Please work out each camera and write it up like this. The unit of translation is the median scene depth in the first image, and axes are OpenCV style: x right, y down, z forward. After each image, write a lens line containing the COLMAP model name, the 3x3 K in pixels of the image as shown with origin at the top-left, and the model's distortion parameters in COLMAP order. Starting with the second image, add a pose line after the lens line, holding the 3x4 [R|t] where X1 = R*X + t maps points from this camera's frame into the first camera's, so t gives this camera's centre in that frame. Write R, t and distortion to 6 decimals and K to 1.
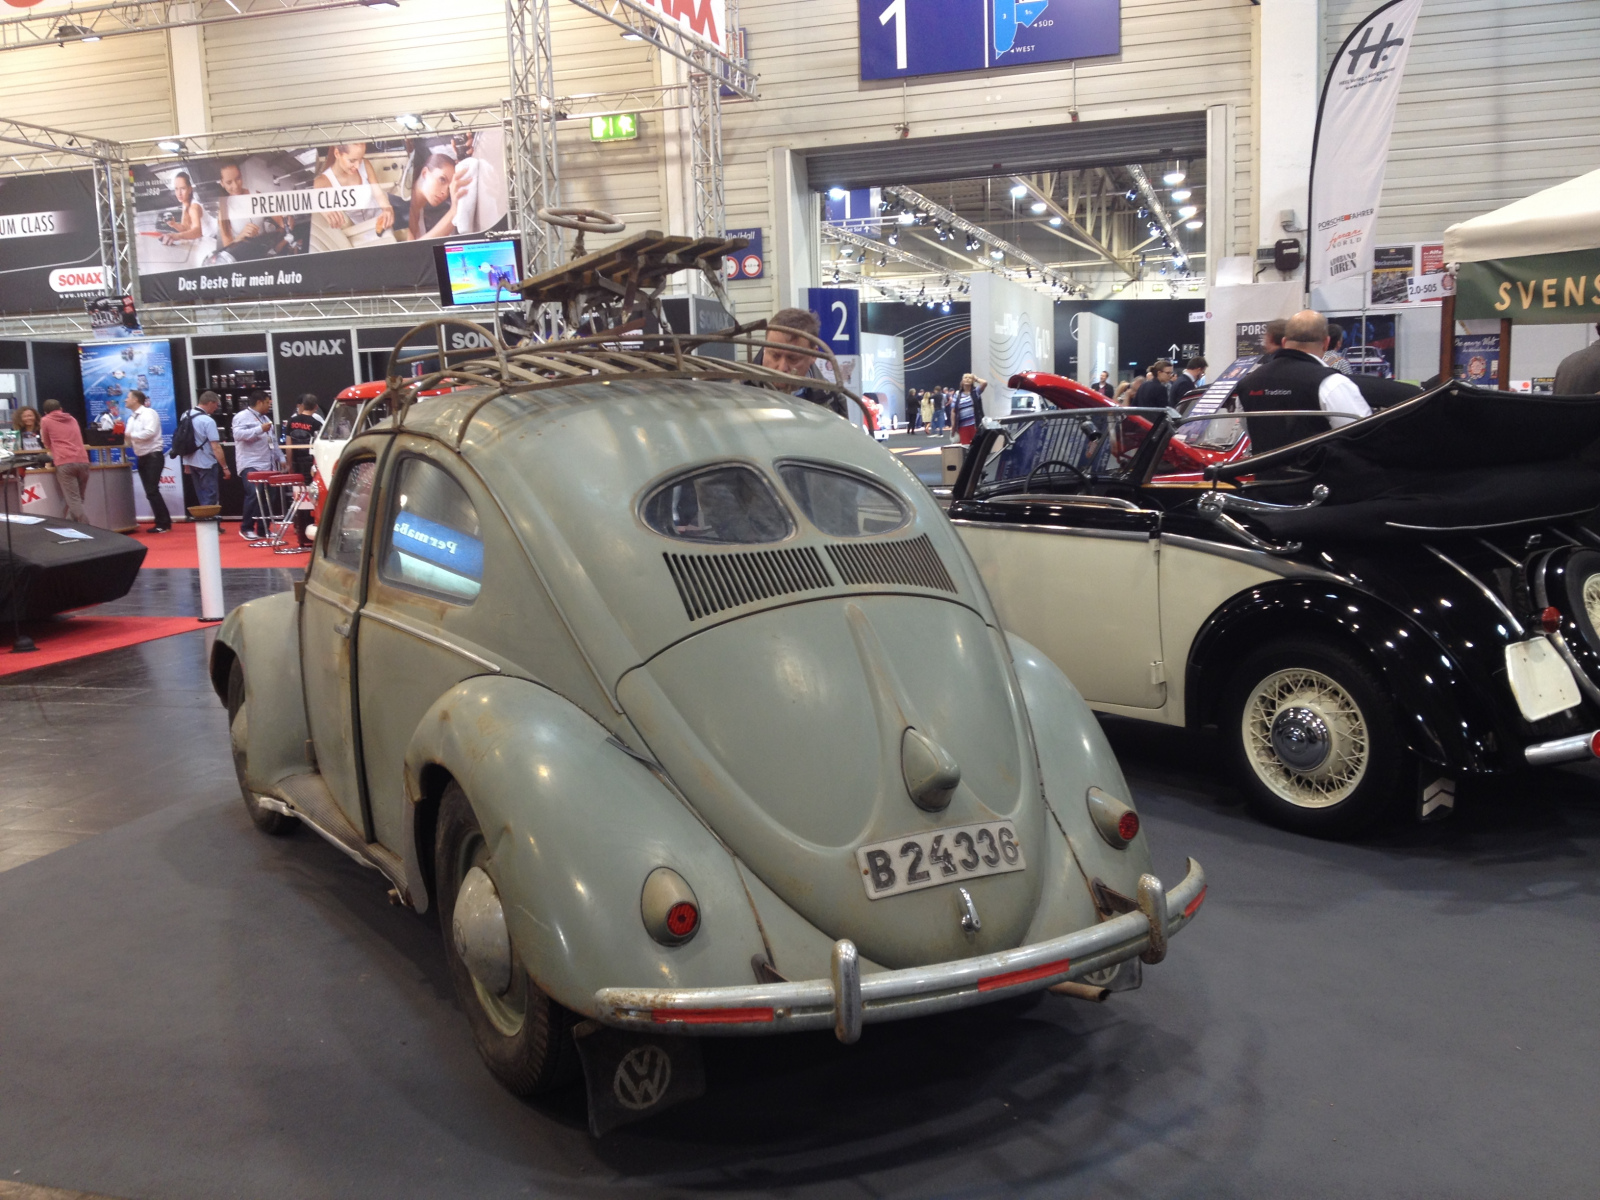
lens RADIAL K [[1560.6, 0, 802.3], [0, 1560.6, 599.6], [0, 0, 1]] dist [0.011751, 0.000000]
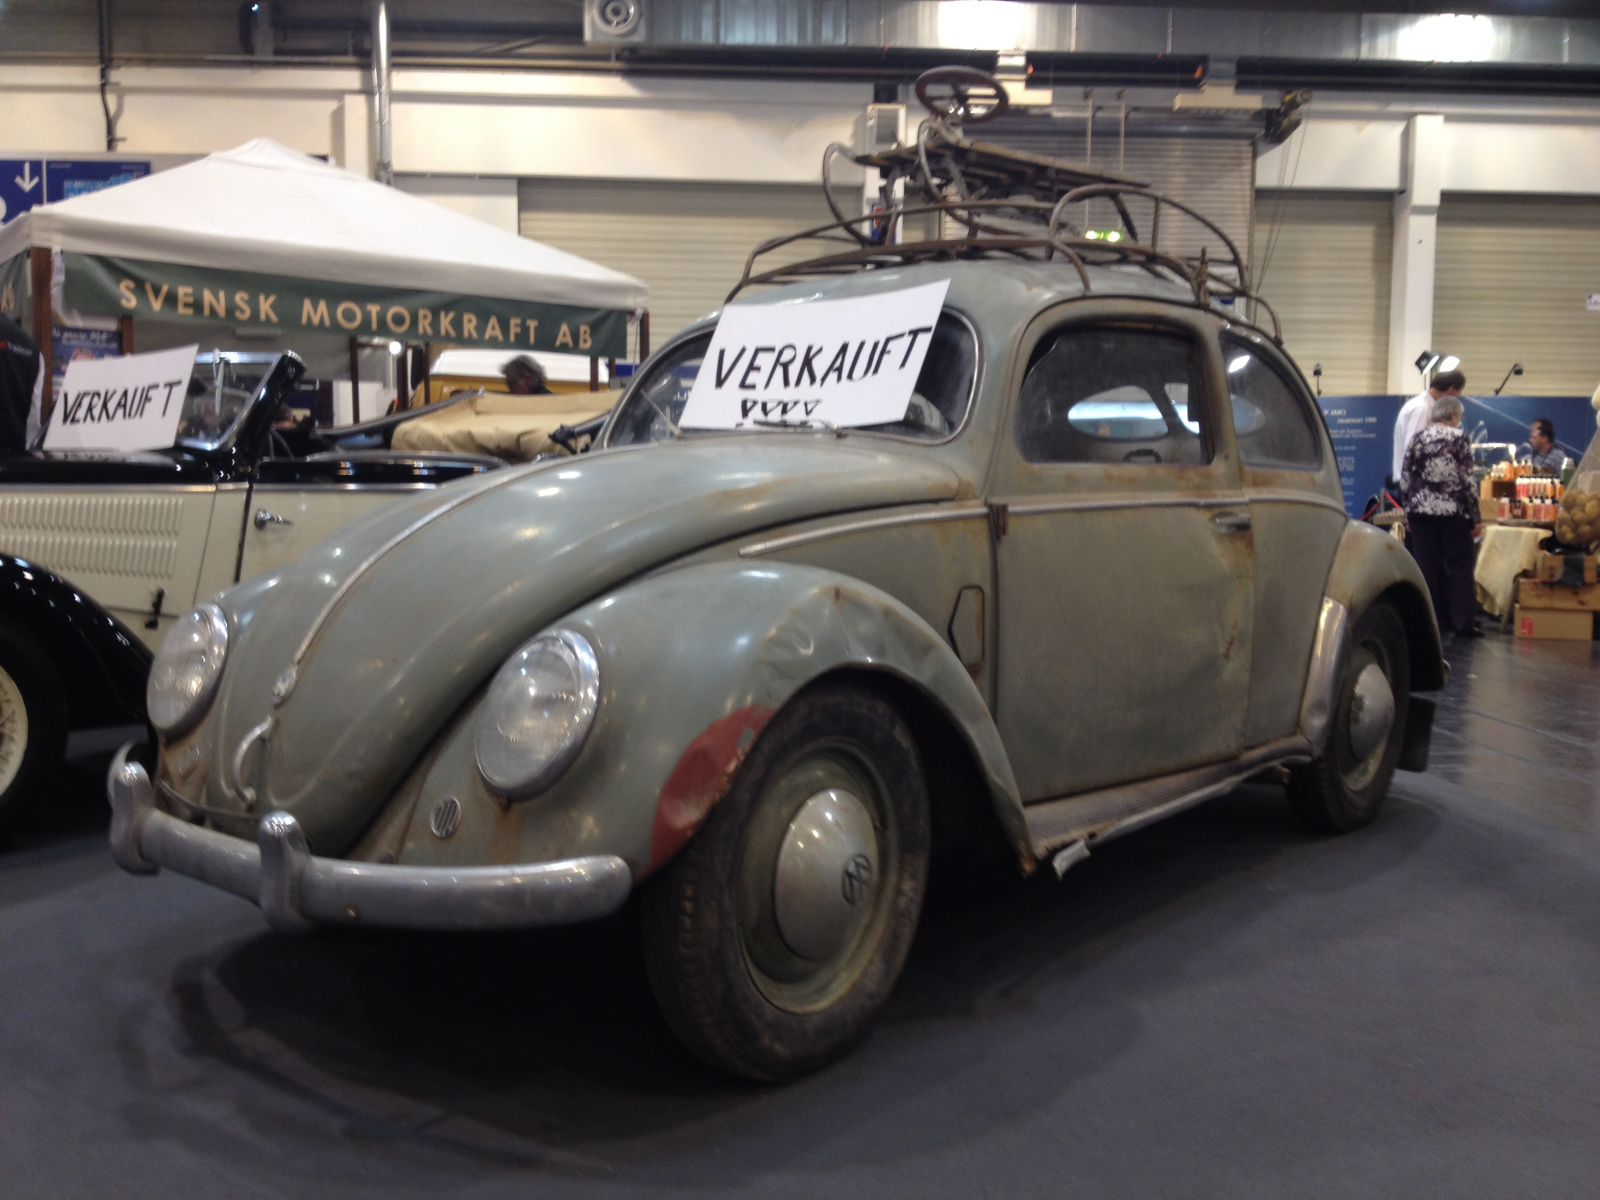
lens RADIAL K [[1560.6, 0, 797.8], [0, 1560.6, 609.4], [0, 0, 1]] dist [0.011751, 0.000000]
pose [[-0.351754, -0.044655, 0.935027, -0.318352], [0.121893, 0.988172, 0.093049, -0.015791], [-0.928122, 0.146703, -0.342150, 0.465995]]
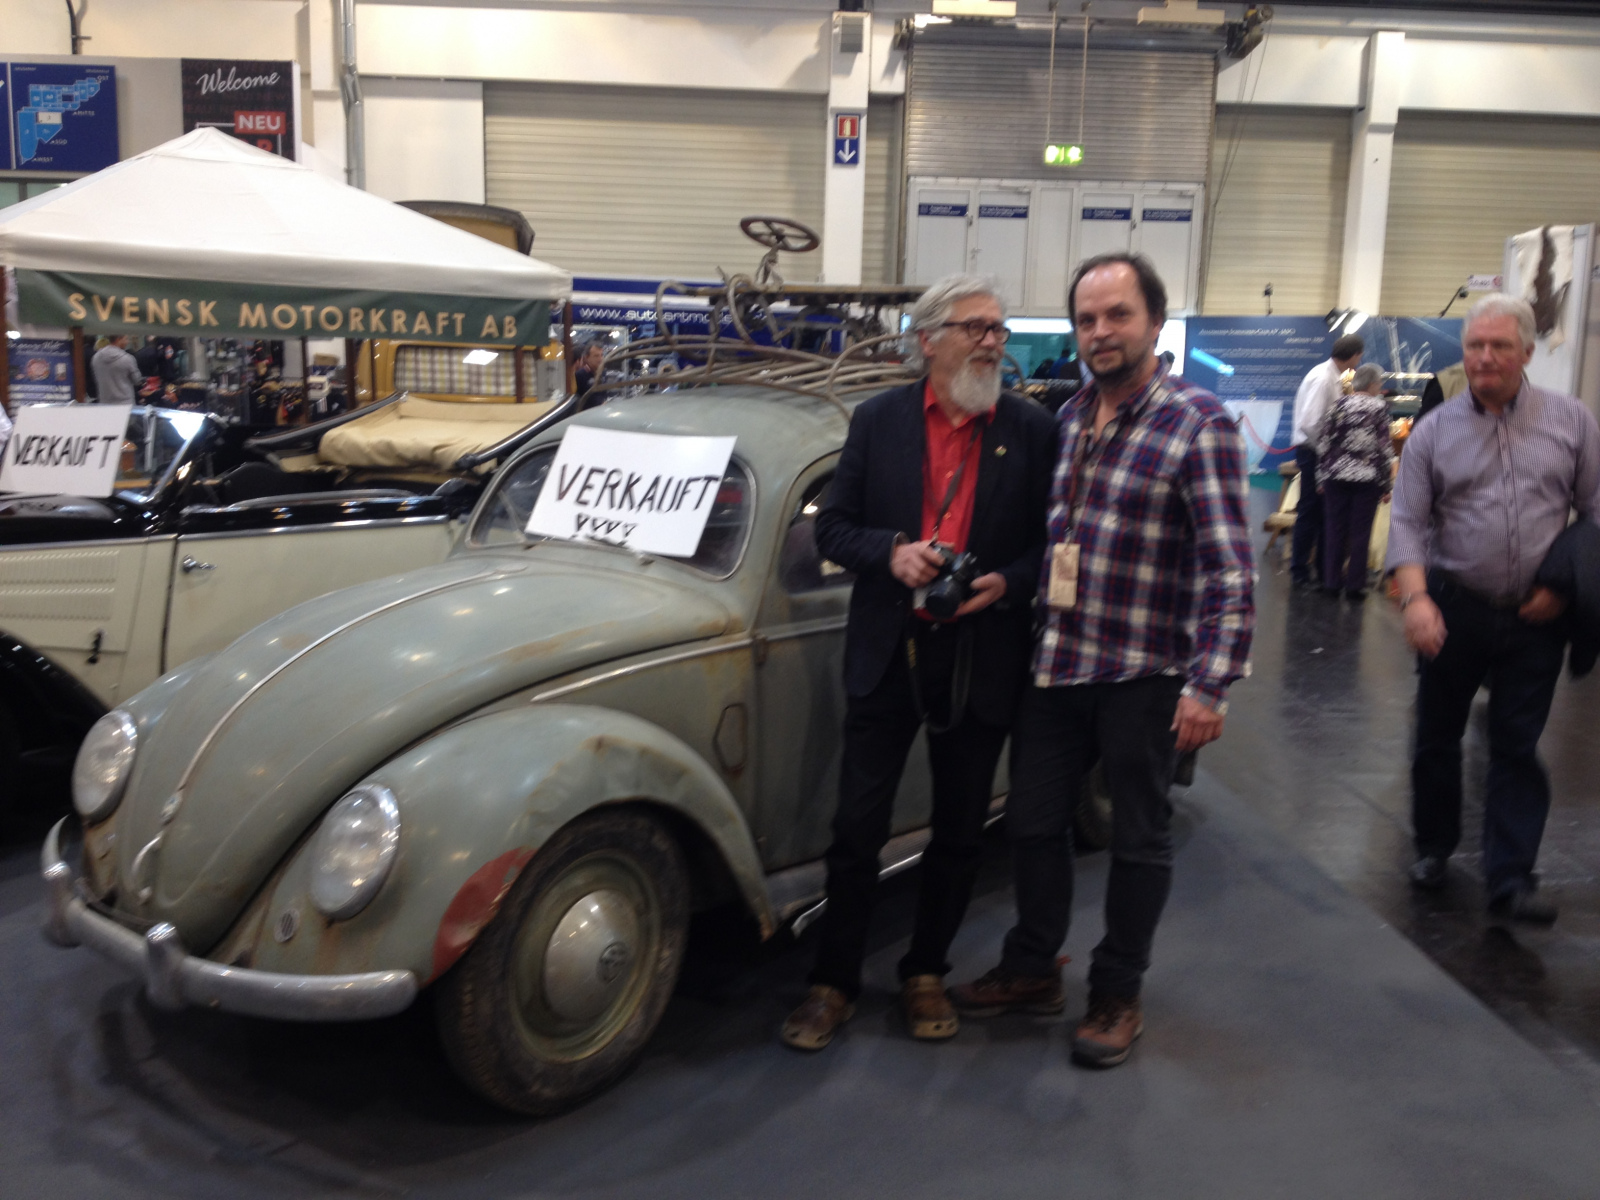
lens RADIAL K [[1560.6, 0, 797.9], [0, 1560.6, 606.1], [0, 0, 1]] dist [0.011751, 0.000000]
pose [[-0.357880, -0.124010, 0.925496, -0.376706], [0.108954, 0.978826, 0.173287, -0.058701], [-0.927389, 0.162852, -0.336791, 0.447084]]
